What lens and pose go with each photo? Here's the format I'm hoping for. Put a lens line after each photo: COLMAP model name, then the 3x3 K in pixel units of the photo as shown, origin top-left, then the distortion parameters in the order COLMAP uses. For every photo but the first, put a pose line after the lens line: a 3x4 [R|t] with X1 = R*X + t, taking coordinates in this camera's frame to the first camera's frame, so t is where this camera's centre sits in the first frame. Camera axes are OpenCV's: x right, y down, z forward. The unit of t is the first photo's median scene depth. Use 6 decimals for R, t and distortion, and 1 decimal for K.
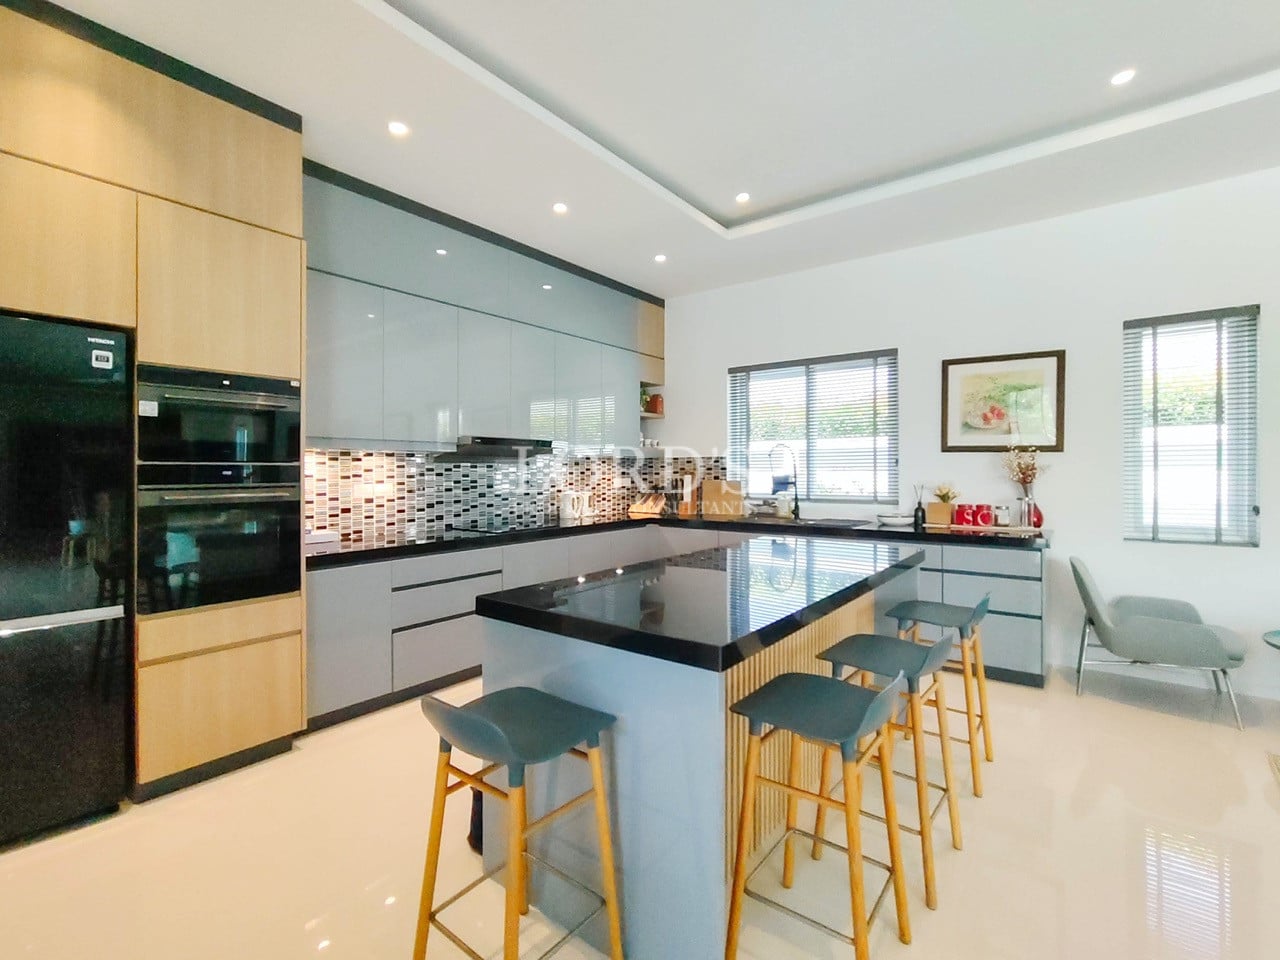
lens RADIAL K [[587.4, 0, 637.1], [0, 587.4, 475.1], [0, 0, 1]] dist [0.000701, 0.000635]
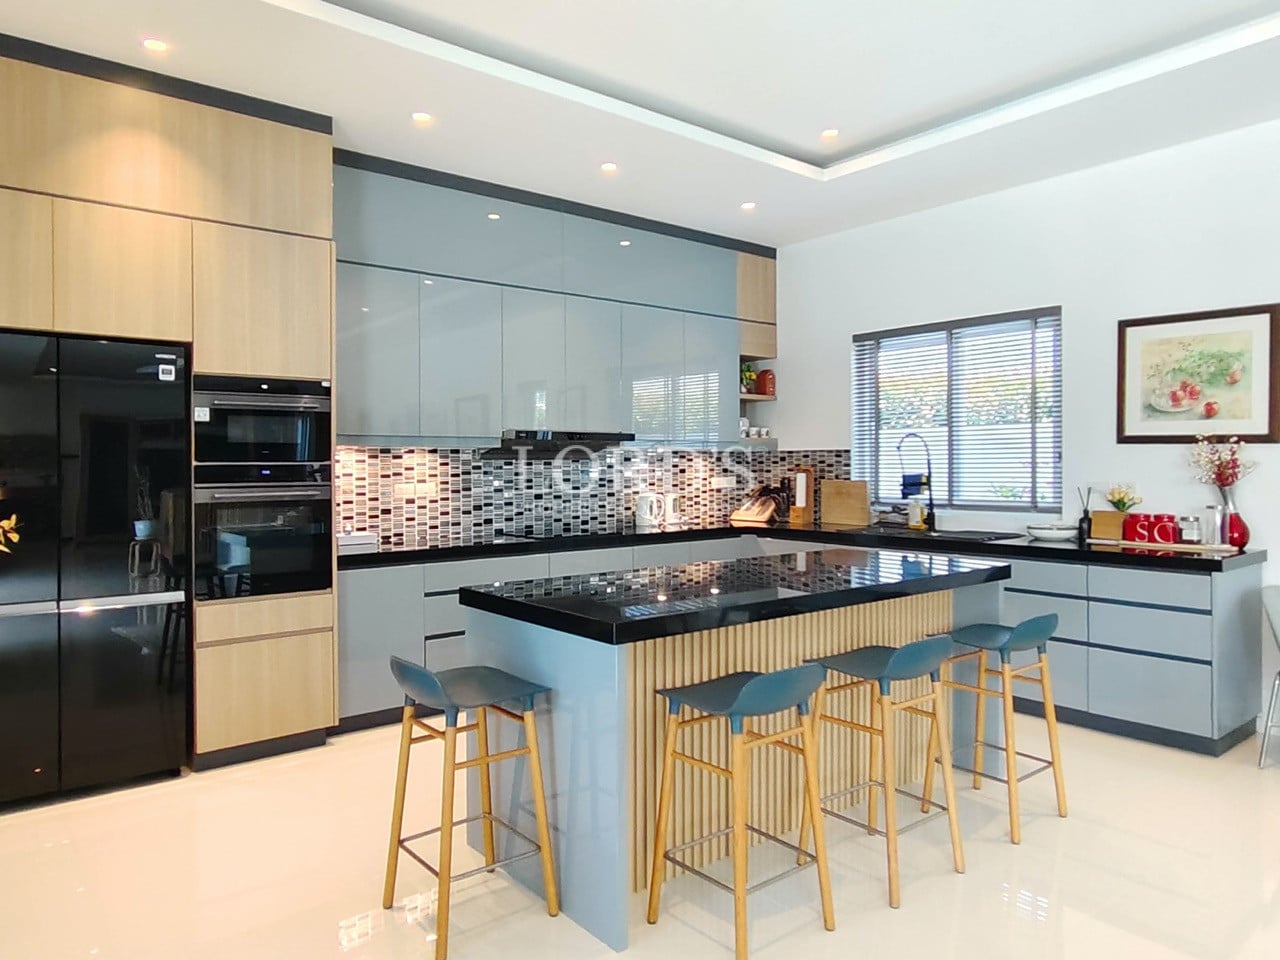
lens RADIAL K [[849.9, 0, 640.0], [0, 849.9, 480.0], [0, 0, 1]] dist [0.001222, 0.002925]
pose [[0.973912, 0.003111, -0.226906, 0.178949], [-0.000705, 0.999943, 0.010682, -0.004067], [0.226926, -0.010244, 0.973858, -0.199104]]
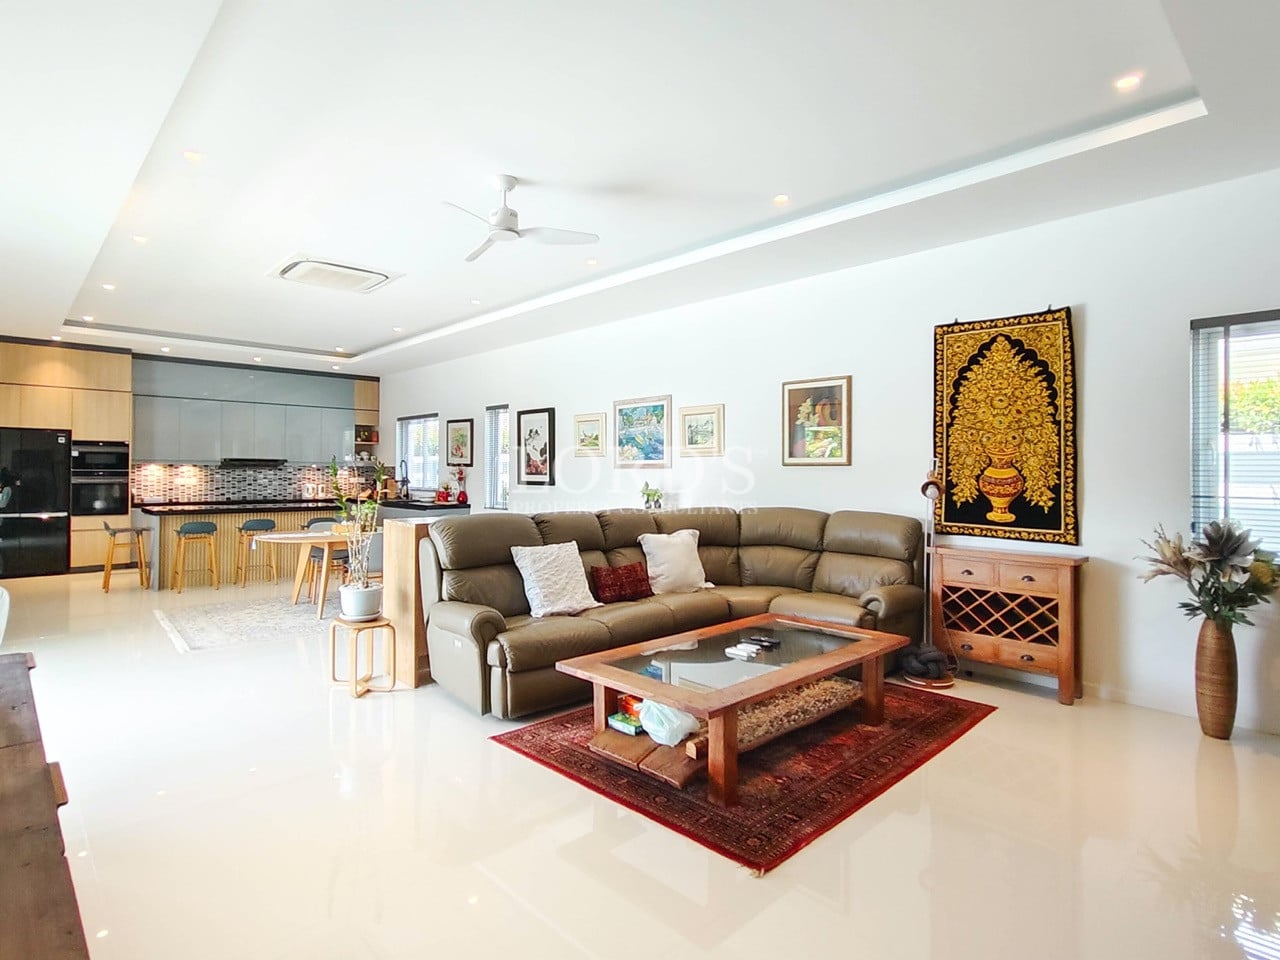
lens RADIAL K [[623.2, 0, 640.0], [0, 623.2, 480.0], [0, 0, 1]] dist [-0.067787, 0.022444]
pose [[0.992993, 0.011566, -0.117608, 1.474014], [-0.011117, 0.999928, 0.004472, -0.008283], [0.117651, -0.003133, 0.993050, -1.061075]]
